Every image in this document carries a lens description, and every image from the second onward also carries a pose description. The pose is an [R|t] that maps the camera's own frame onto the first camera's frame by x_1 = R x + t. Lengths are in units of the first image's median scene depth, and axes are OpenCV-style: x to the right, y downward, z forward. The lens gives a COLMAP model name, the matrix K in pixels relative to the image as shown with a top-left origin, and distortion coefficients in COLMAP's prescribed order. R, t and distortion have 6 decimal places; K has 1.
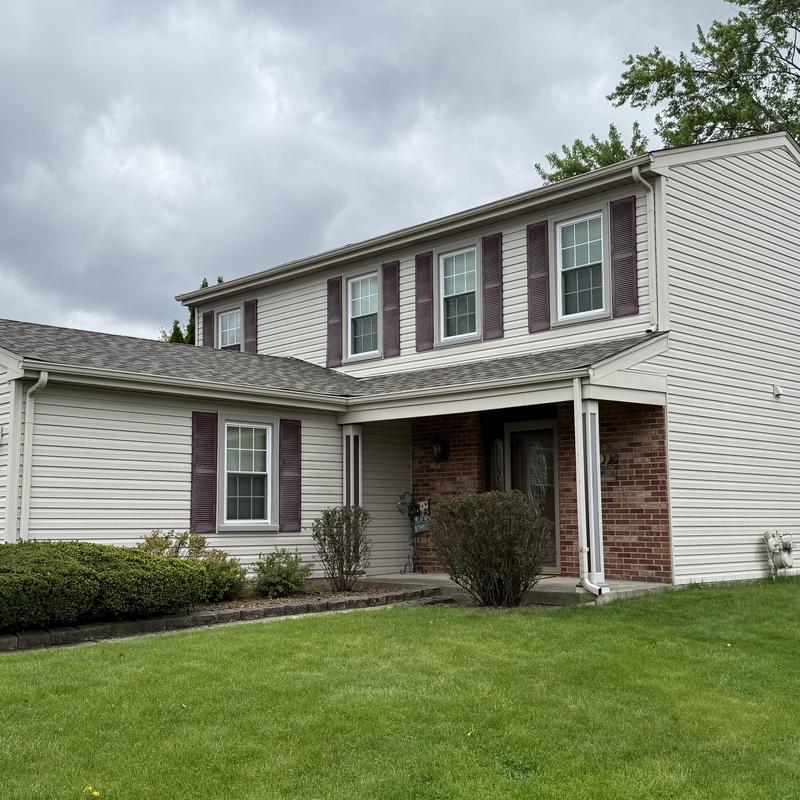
lens RADIAL K [[1075.2, 0, 402.2], [0, 1075.2, 398.4], [0, 0, 1]] dist [0.064417, 0.000000]
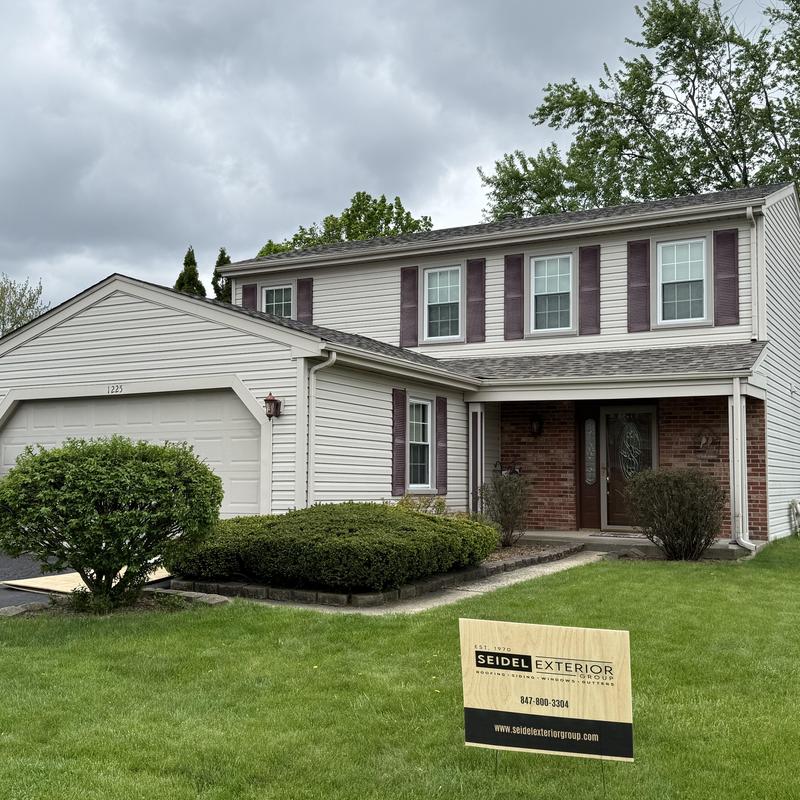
lens RADIAL K [[1004.9, 0, 399.2], [0, 1004.9, 402.2], [0, 0, 1]] dist [0.000884, 0.000000]
pose [[0.963884, 0.038077, 0.263585, -0.417690], [-0.049245, 0.998142, 0.035889, -0.010544], [-0.261729, -0.047573, 0.963968, -0.015349]]
